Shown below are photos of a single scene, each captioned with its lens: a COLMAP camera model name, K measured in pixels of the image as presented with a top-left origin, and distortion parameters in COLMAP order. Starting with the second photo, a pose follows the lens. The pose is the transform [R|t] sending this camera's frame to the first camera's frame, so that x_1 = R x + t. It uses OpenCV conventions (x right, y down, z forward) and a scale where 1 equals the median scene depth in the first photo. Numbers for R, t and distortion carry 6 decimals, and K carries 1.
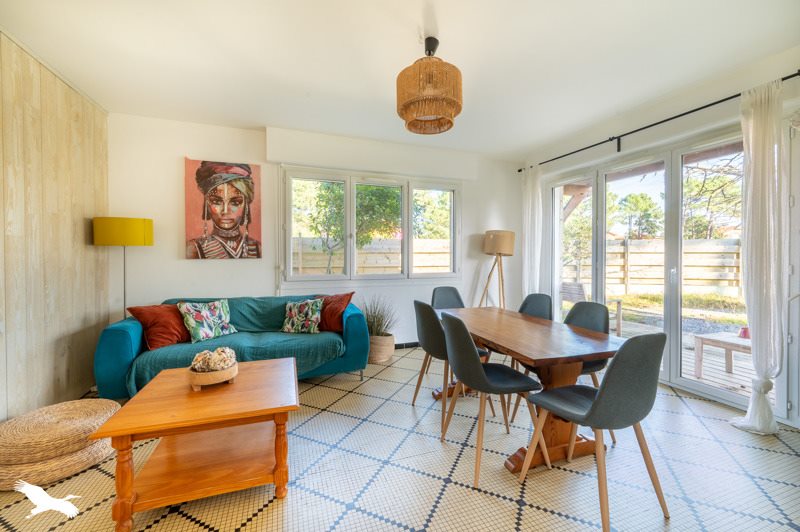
lens RADIAL K [[316.7, 0, 398.2], [0, 316.7, 260.3], [0, 0, 1]] dist [0.000765, 0.000441]
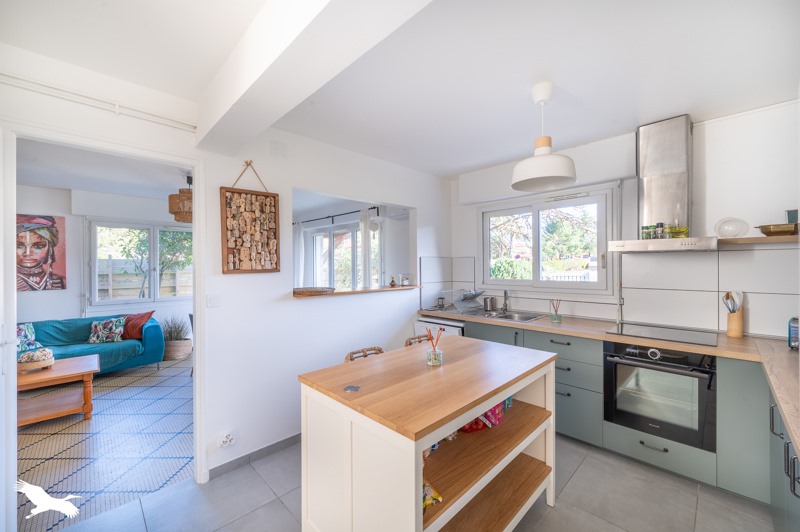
lens RADIAL K [[316.7, 0, 400.5], [0, 316.7, 266.7], [0, 0, 1]] dist [0.000765, 0.000441]
pose [[0.908041, -0.006577, 0.418829, 0.270735], [0.011553, 0.999890, -0.009345, -0.072301], [-0.418722, 0.013324, 0.908017, -0.763014]]
